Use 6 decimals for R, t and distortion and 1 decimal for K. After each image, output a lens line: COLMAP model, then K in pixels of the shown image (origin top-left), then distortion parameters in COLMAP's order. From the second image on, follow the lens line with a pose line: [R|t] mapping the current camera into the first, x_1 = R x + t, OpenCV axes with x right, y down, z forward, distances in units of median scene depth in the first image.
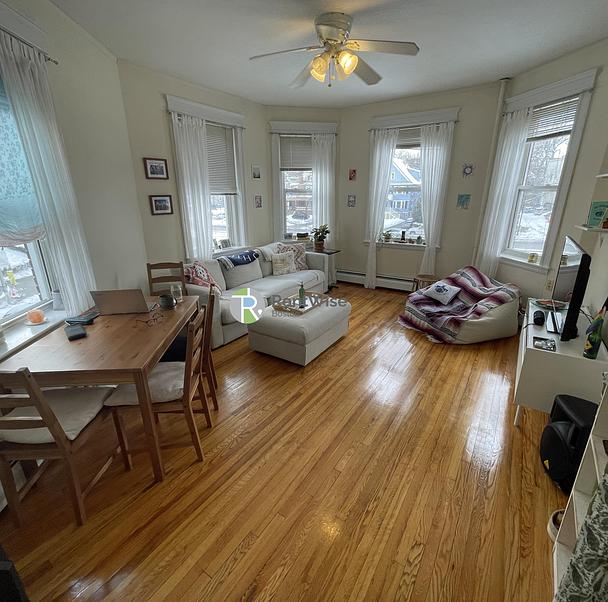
lens RADIAL K [[324.5, 0, 303.2], [0, 324.5, 302.7], [0, 0, 1]] dist [-0.003294, 0.003471]
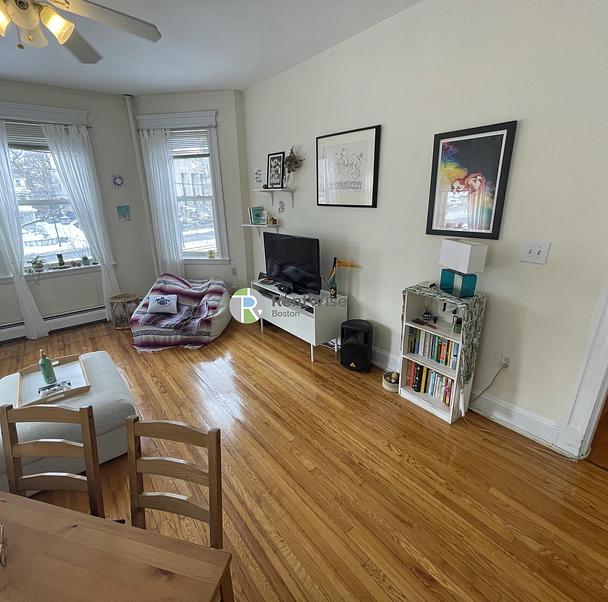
lens RADIAL K [[324.5, 0, 303.0], [0, 324.5, 302.1], [0, 0, 1]] dist [-0.003294, 0.003471]
pose [[0.317114, -0.300933, 0.899376, -0.344098], [0.327310, 0.924782, 0.194027, -0.096276], [-0.890116, 0.232847, 0.391760, 0.253385]]
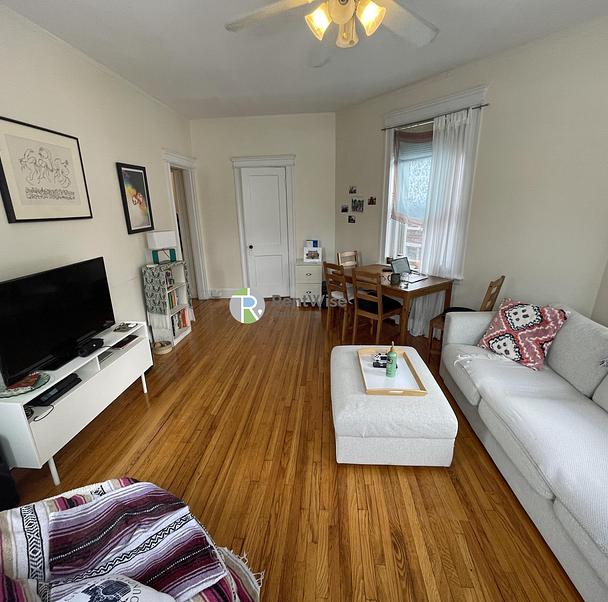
lens RADIAL K [[324.5, 0, 304.5], [0, 324.5, 301.5], [0, 0, 1]] dist [-0.003294, 0.003471]
pose [[-0.872248, 0.165090, -0.460357, 0.387656], [-0.138085, 0.819870, 0.555649, -0.421613], [0.469165, 0.548232, -0.692333, 1.191806]]
